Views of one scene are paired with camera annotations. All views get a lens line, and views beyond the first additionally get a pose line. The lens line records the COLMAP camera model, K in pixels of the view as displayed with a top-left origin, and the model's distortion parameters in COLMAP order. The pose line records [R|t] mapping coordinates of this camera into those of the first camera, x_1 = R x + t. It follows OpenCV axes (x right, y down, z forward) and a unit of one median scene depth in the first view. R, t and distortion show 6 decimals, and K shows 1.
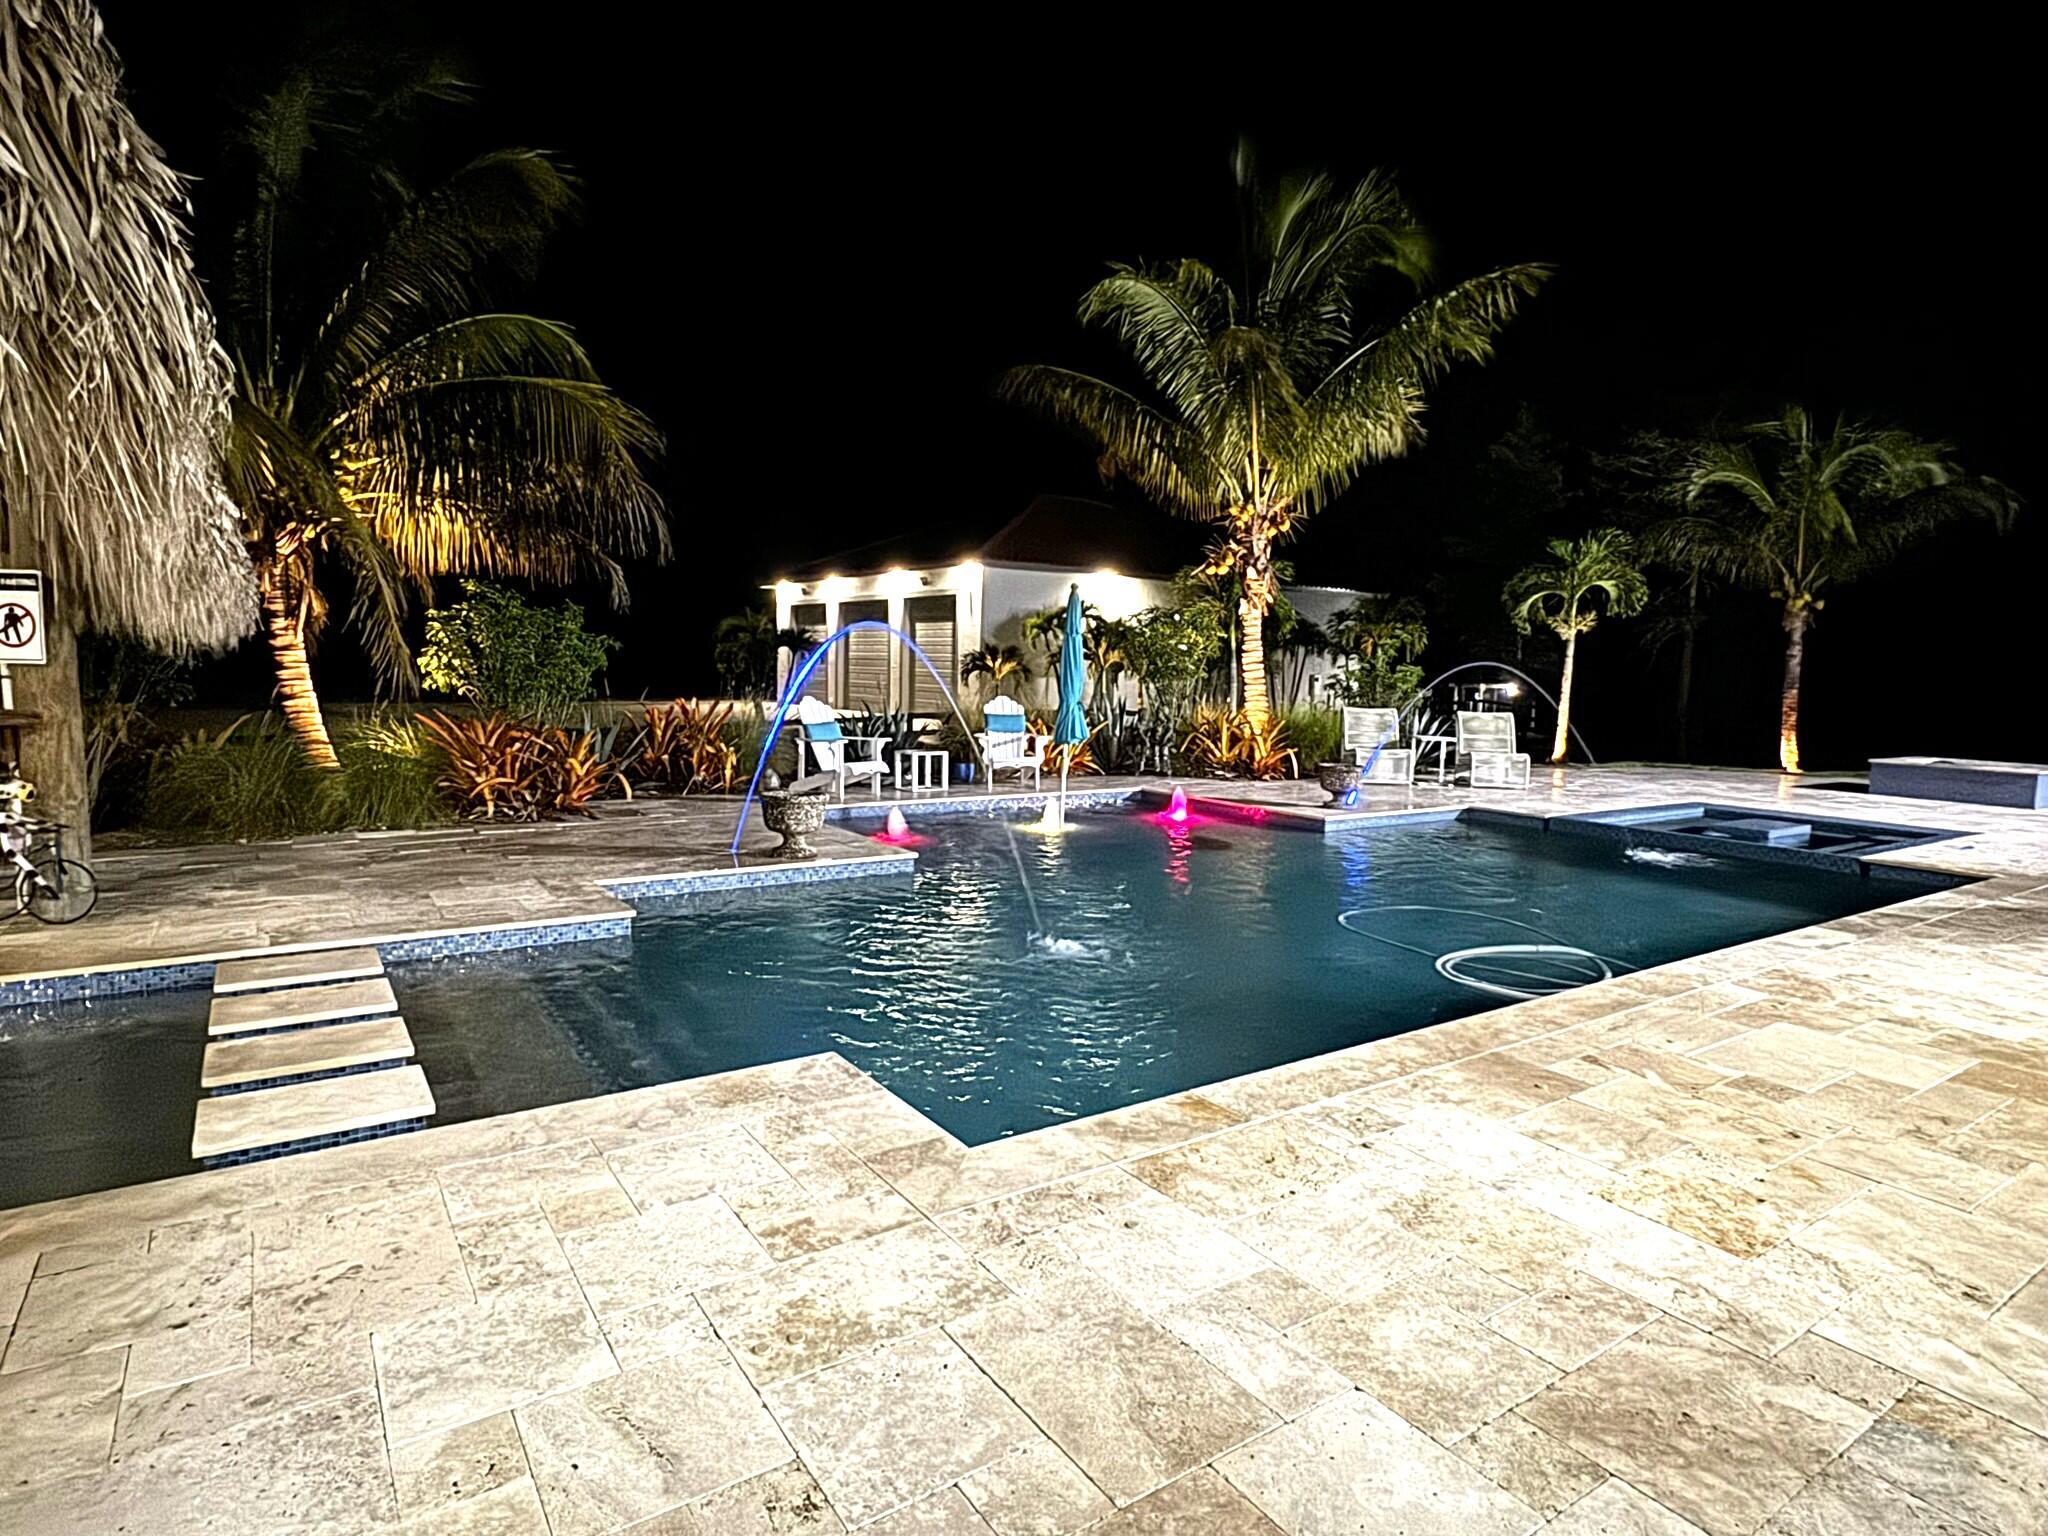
lens RADIAL K [[1119.1, 0, 1025.3], [0, 1119.1, 762.6], [0, 0, 1]] dist [-0.007673, 0.001073]
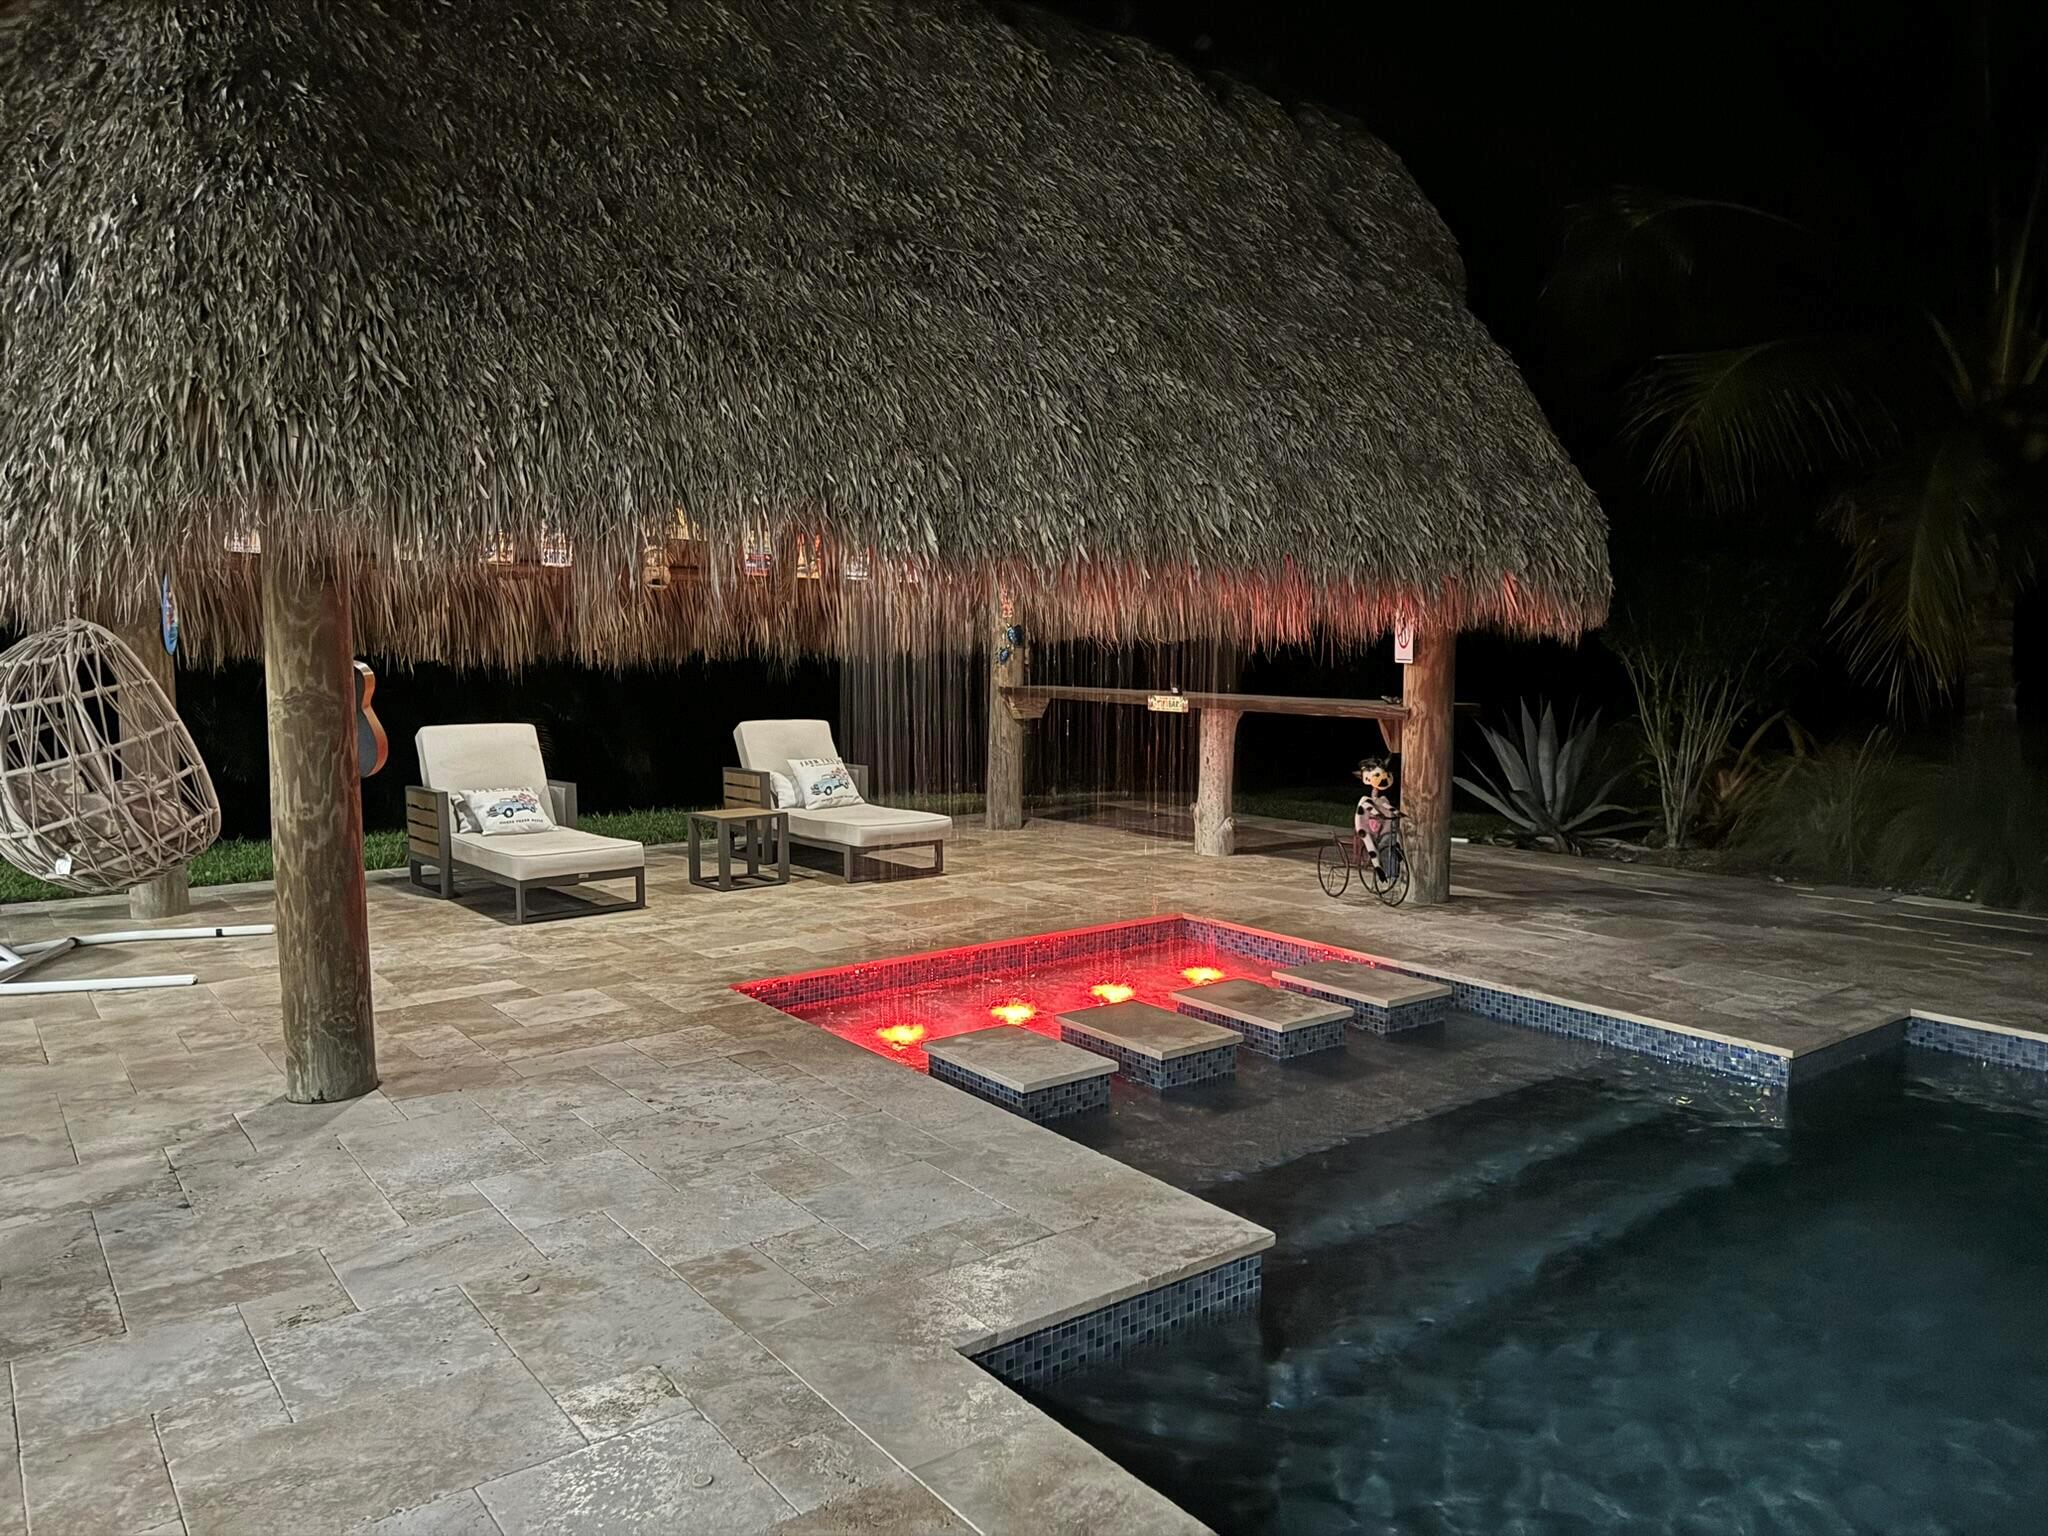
lens RADIAL K [[1441.8, 0, 1028.5], [0, 1441.8, 757.6], [0, 0, 1]] dist [0.023077, -0.015235]
pose [[0.049162, 0.061602, -0.996889, 0.743699], [-0.089212, 0.994378, 0.057048, -0.068706], [0.994799, 0.086130, 0.054381, 0.866351]]
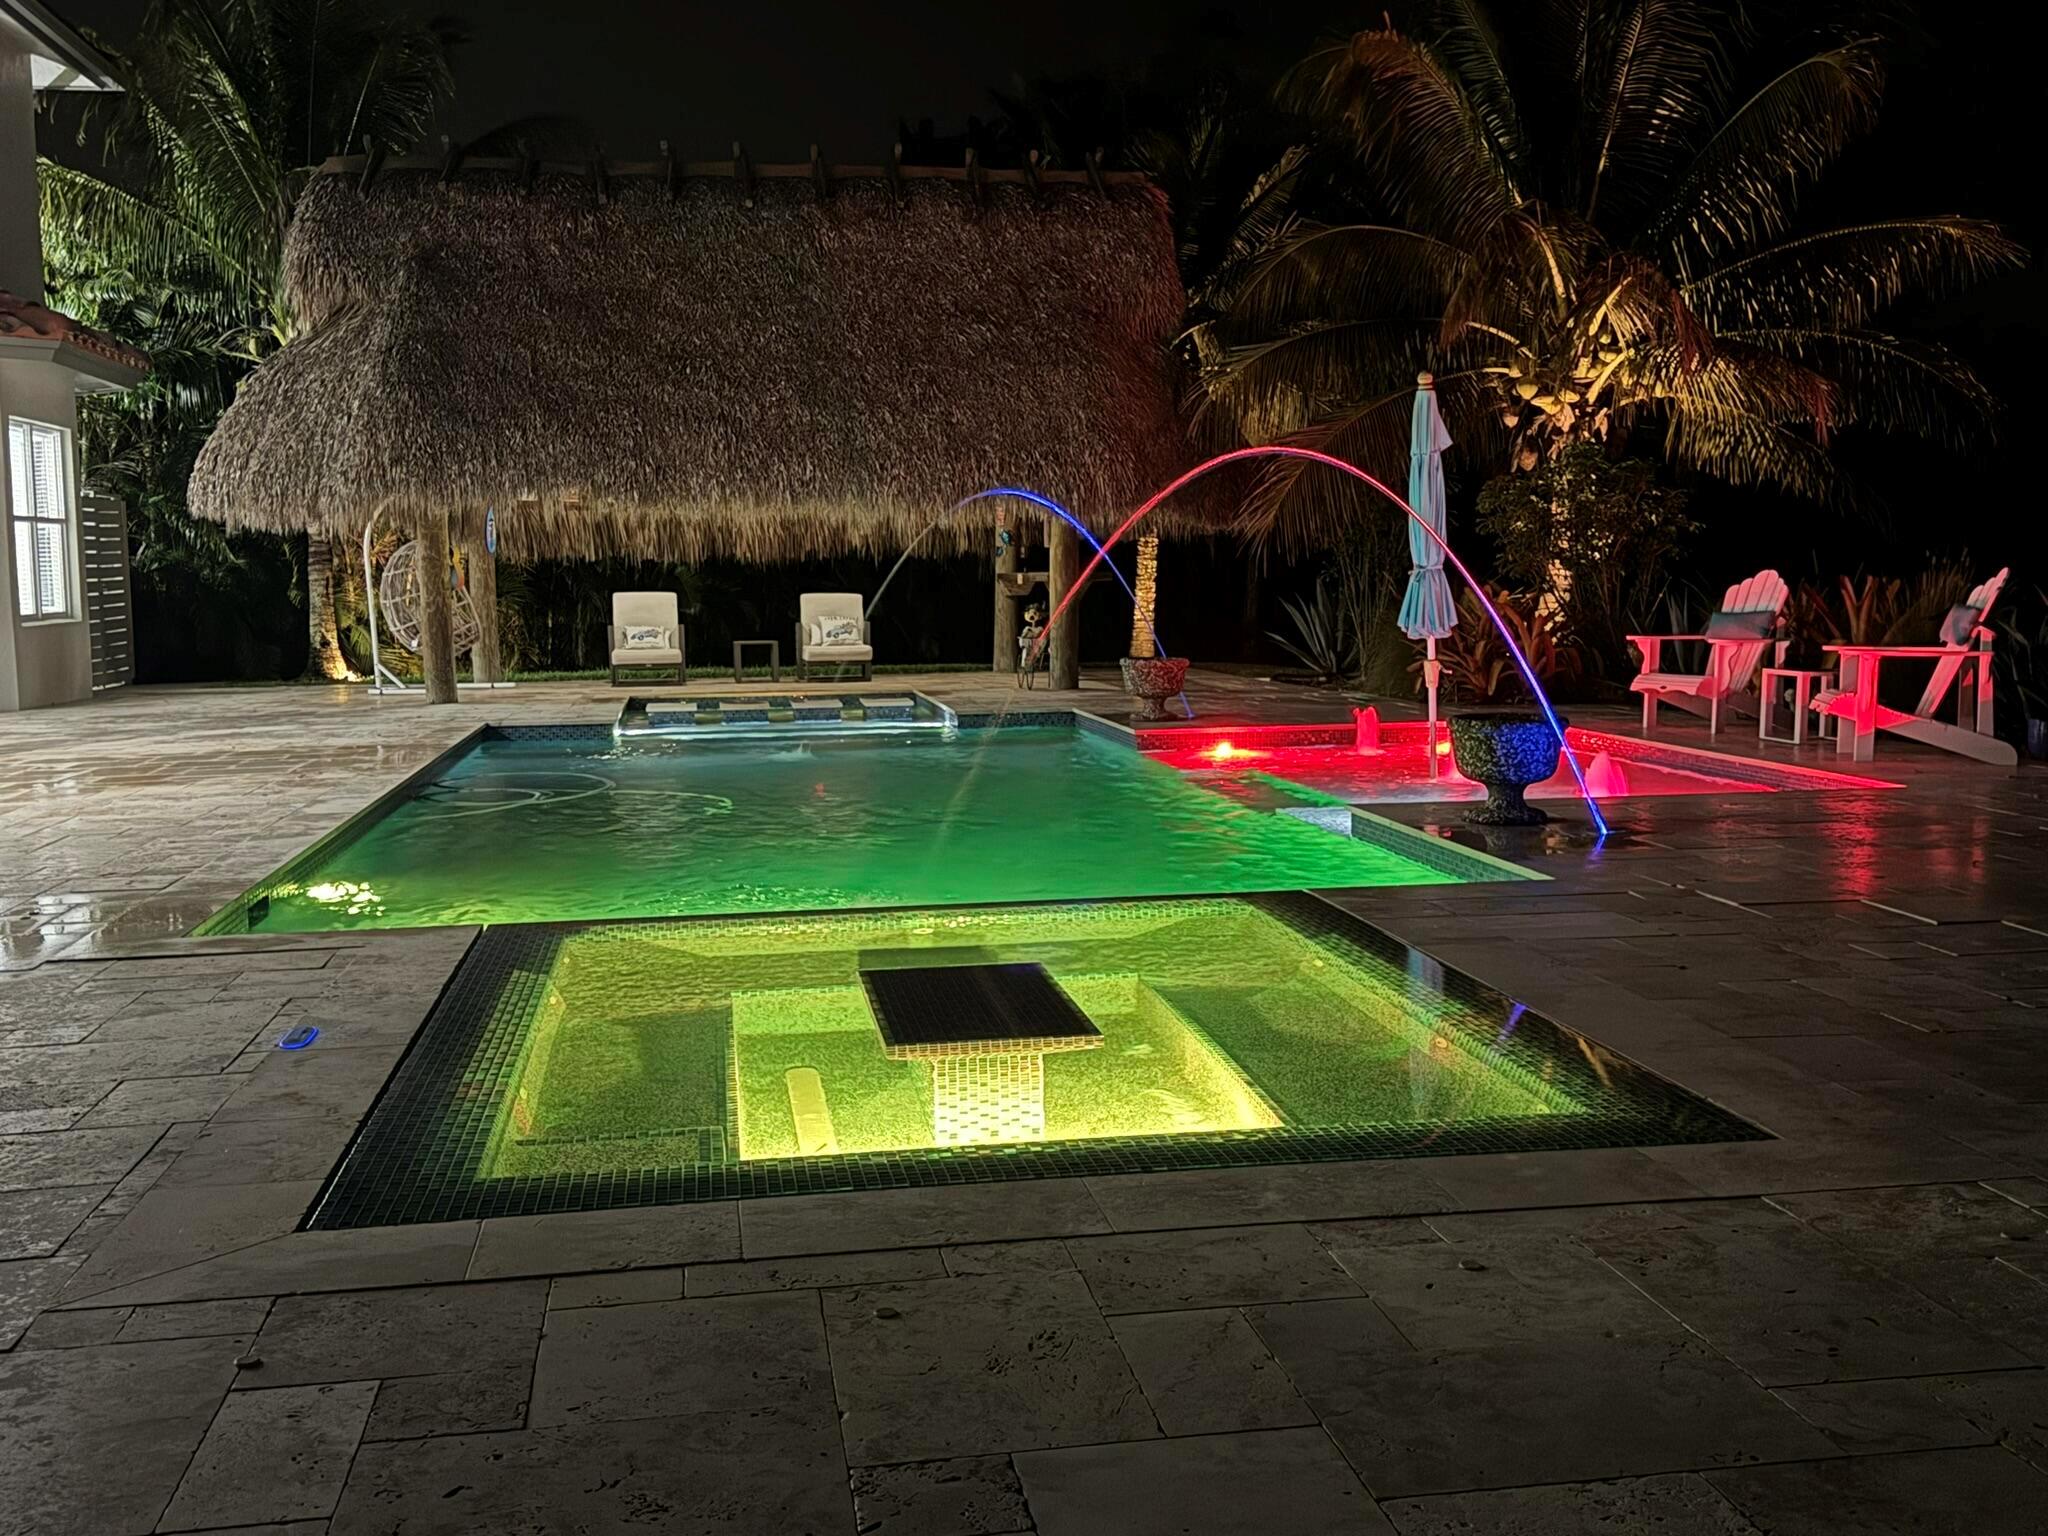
lens RADIAL K [[2017.8, 0, 1029.2], [0, 2017.8, 770.0], [0, 0, 1]] dist [0.063651, 0.000000]
pose [[-0.430331, 0.071694, -0.899819, 3.240886], [-0.076307, 0.990384, 0.115402, -0.162501], [0.899440, 0.118323, -0.420722, 3.682544]]
